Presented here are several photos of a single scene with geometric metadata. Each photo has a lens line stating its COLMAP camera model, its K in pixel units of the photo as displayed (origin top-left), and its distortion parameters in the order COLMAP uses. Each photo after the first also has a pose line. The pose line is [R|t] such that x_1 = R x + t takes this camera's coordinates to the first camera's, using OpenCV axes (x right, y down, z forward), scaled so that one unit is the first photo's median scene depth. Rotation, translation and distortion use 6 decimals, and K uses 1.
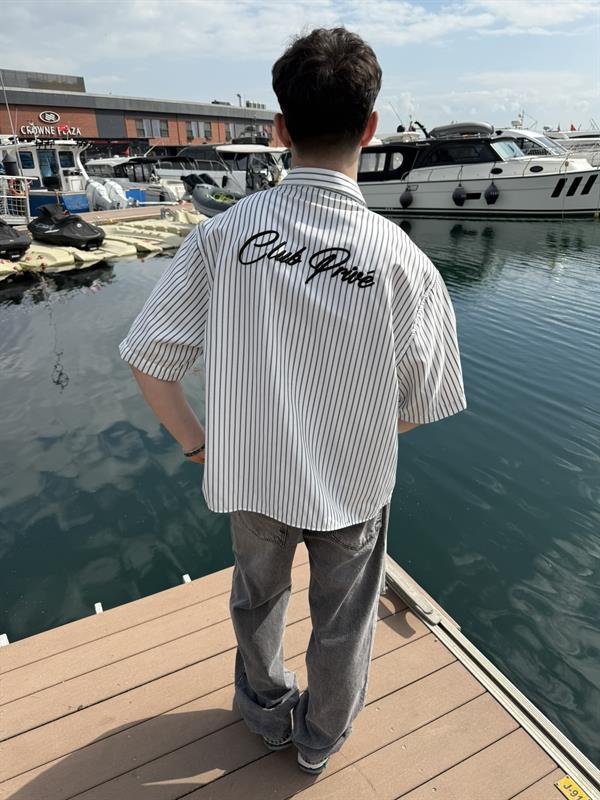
lens RADIAL K [[569.4, 0, 293.5], [0, 569.4, 409.5], [0, 0, 1]] dist [-0.017608, 0.000835]
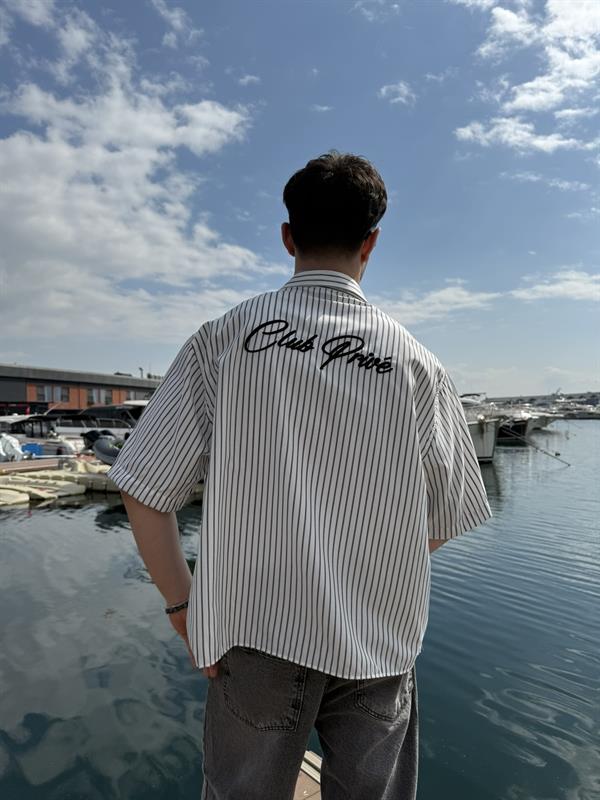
lens RADIAL K [[569.4, 0, 293.5], [0, 569.4, 409.5], [0, 0, 1]] dist [-0.017608, 0.000835]
pose [[0.982303, 0.010950, 0.186980, -0.193052], [0.072124, 0.899195, -0.431563, 0.231515], [-0.172857, 0.437411, 0.882492, 0.221327]]
